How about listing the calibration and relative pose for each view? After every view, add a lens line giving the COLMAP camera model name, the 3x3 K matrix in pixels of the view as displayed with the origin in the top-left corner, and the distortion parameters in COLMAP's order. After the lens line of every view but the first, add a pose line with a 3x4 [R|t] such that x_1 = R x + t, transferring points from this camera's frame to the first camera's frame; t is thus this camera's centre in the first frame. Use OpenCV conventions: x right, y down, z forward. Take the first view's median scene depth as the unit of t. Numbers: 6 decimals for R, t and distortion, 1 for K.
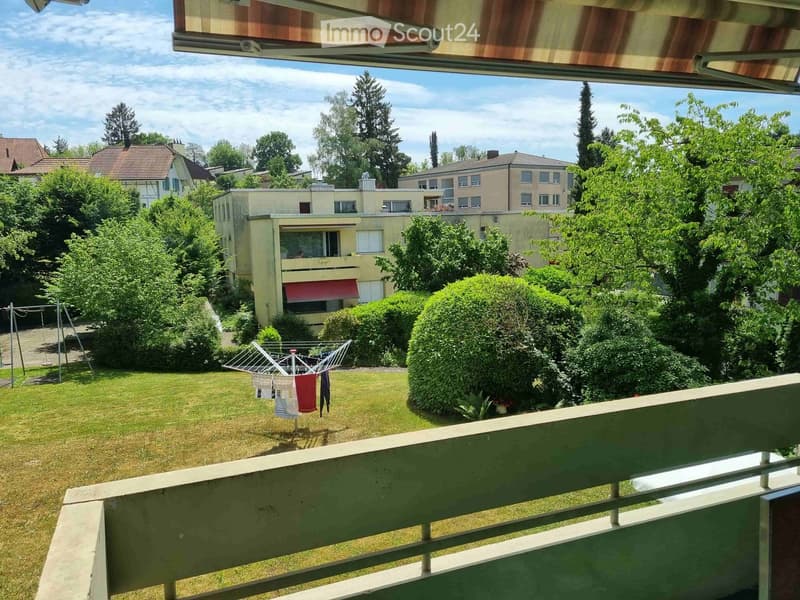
lens RADIAL K [[602.9, 0, 400.5], [0, 602.9, 298.2], [0, 0, 1]] dist [0.055760, -0.024060]
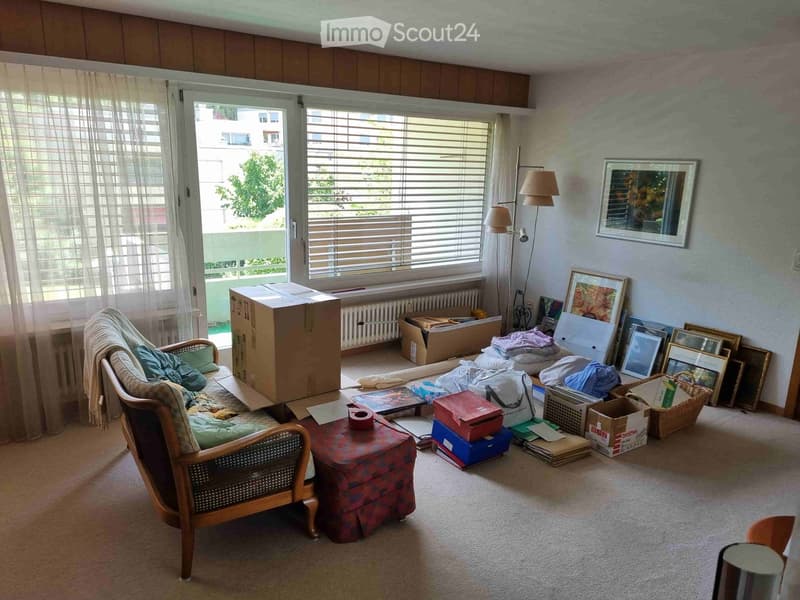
lens RADIAL K [[574.8, 0, 400.7], [0, 574.8, 303.3], [0, 0, 1]] dist [0.004397, -0.010198]
pose [[0.963960, -0.011424, 0.265801, 0.003062], [-0.020482, 0.992926, 0.116956, 0.015163], [-0.265257, -0.118185, 0.956907, -0.122689]]
